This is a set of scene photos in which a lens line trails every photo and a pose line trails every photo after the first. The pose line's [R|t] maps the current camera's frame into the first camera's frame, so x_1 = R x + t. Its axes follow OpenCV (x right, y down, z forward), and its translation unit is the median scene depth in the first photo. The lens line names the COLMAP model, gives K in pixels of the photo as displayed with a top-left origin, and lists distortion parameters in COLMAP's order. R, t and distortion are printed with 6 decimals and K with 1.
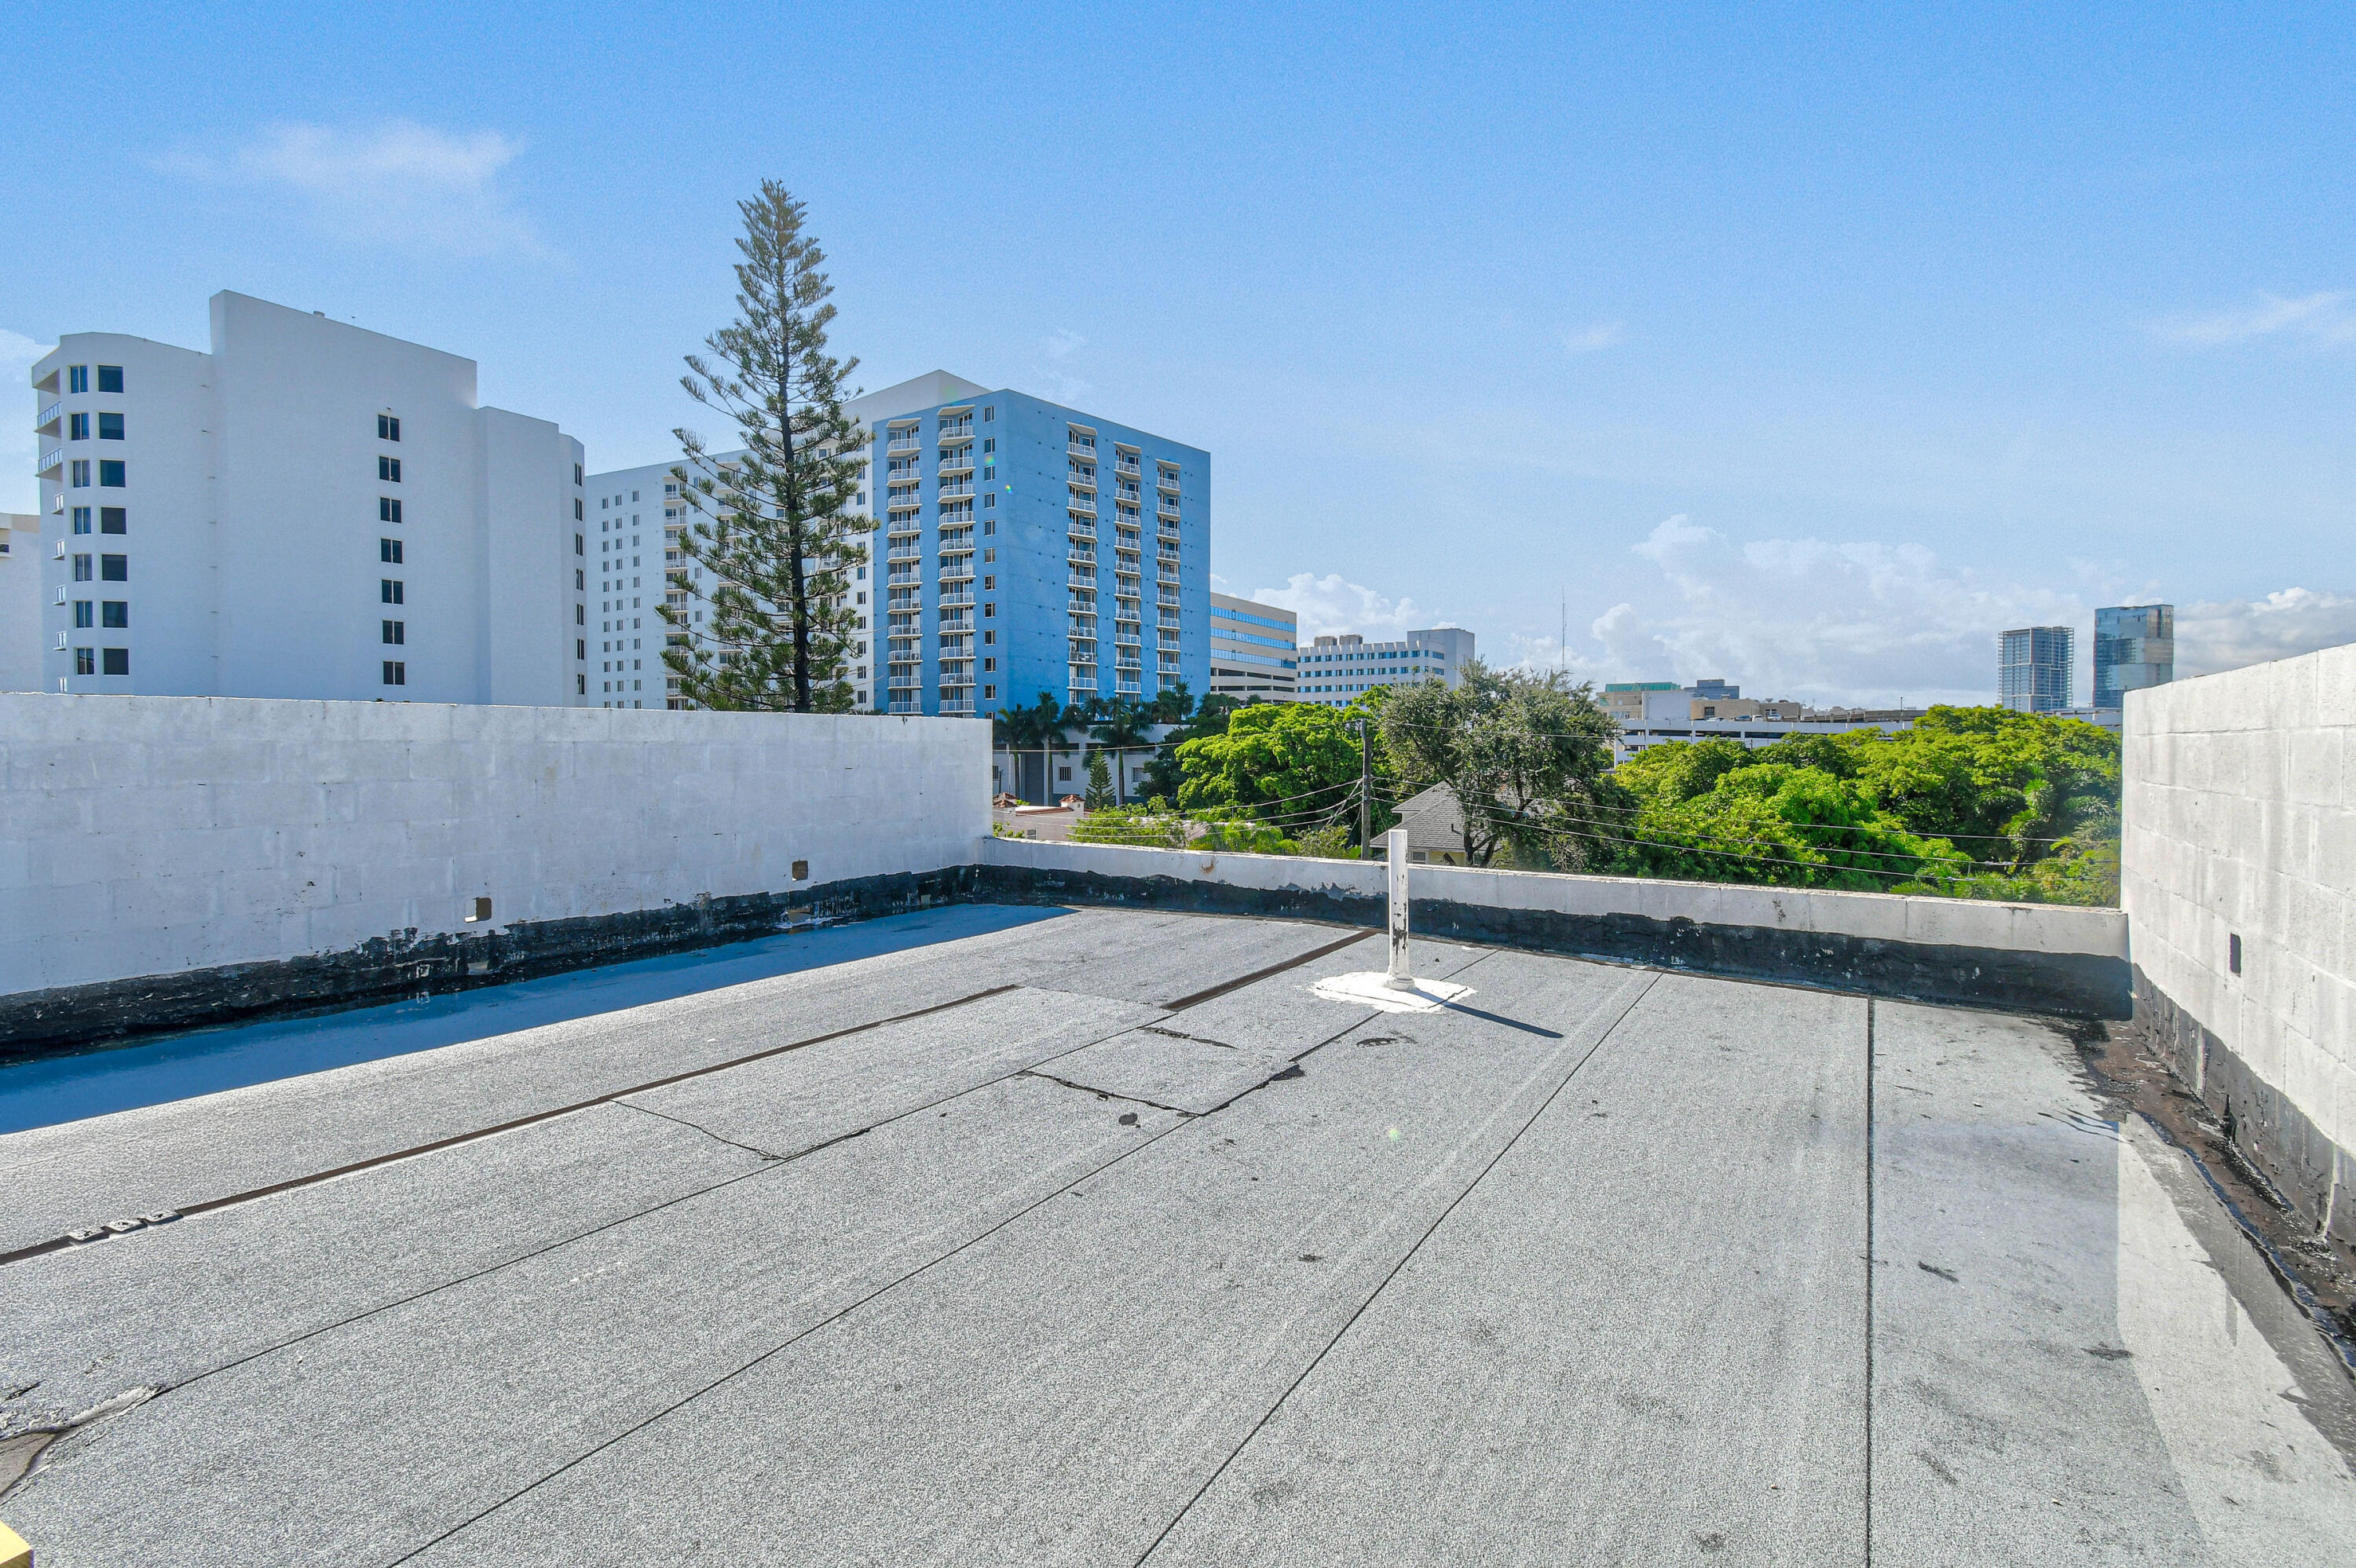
lens RADIAL K [[1074.7, 0, 1179.3], [0, 1074.7, 772.0], [0, 0, 1]] dist [0.010153, -0.001060]
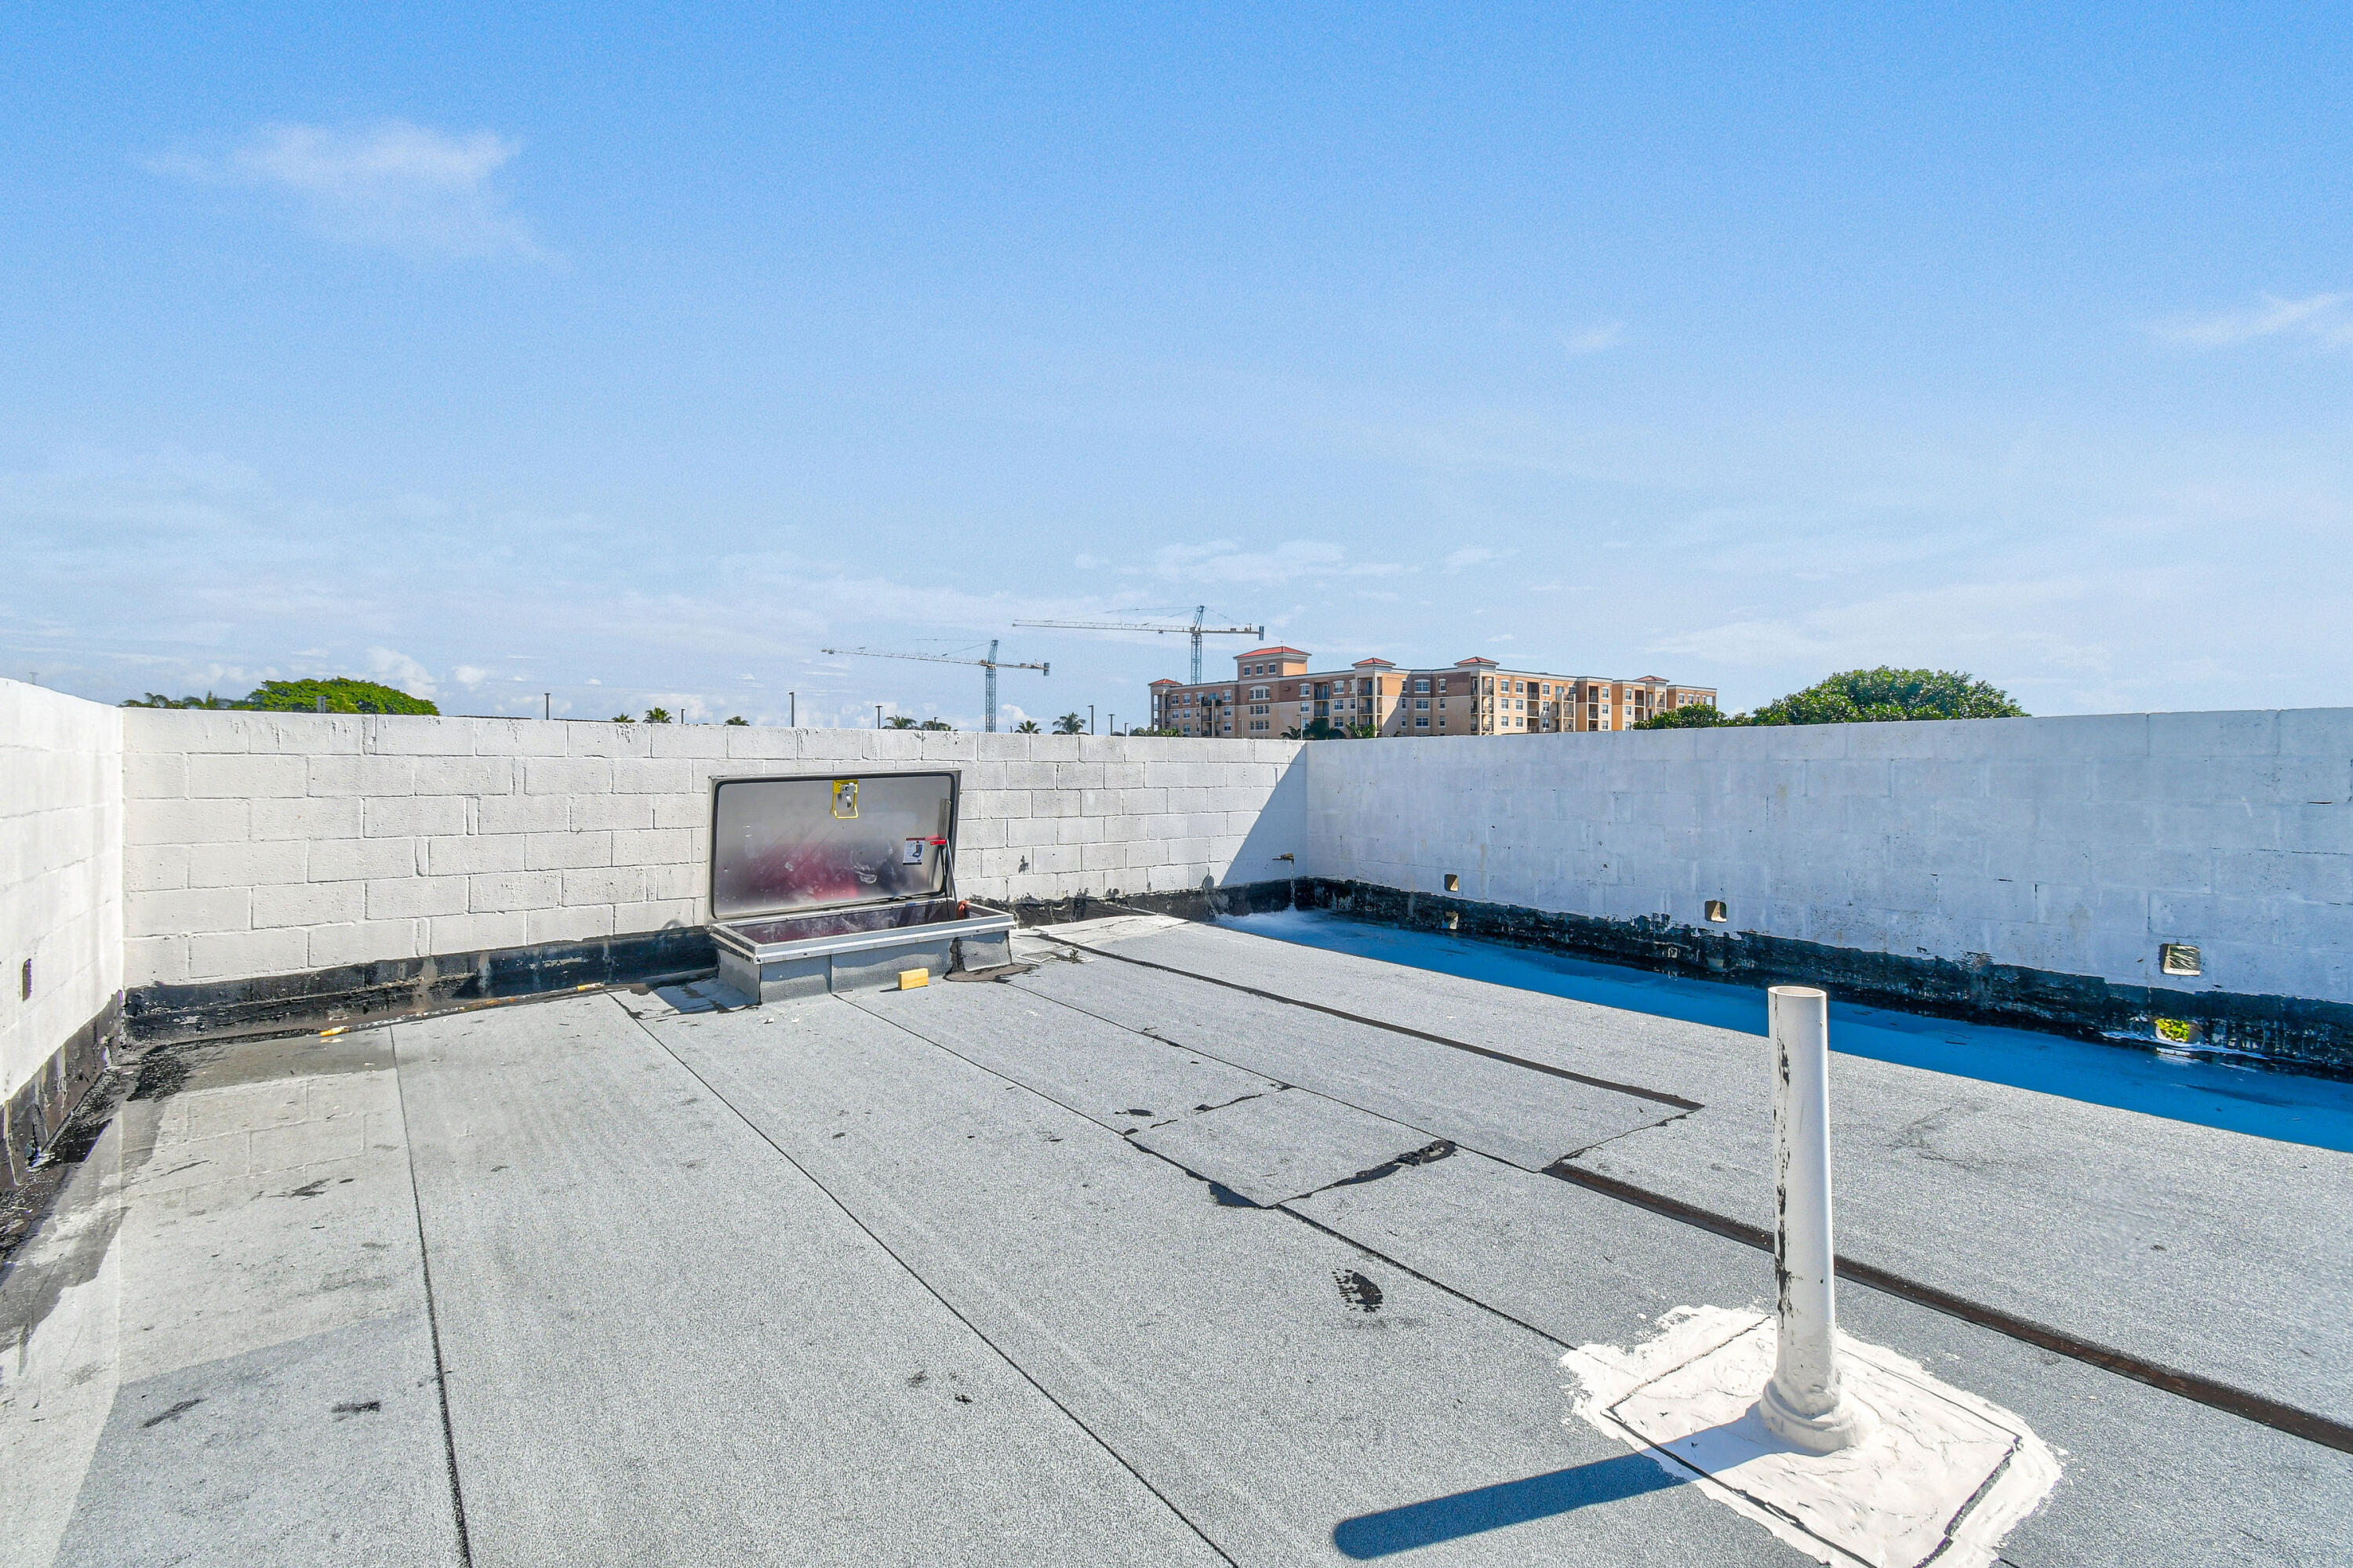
lens RADIAL K [[1073.4, 0, 1179.1], [0, 1073.4, 772.5], [0, 0, 1]] dist [0.010153, -0.001060]
pose [[-0.343372, 0.007350, -0.939171, 0.592634], [-0.022153, 0.999628, 0.015923, -0.021222], [0.938938, 0.026273, -0.343082, 0.876334]]
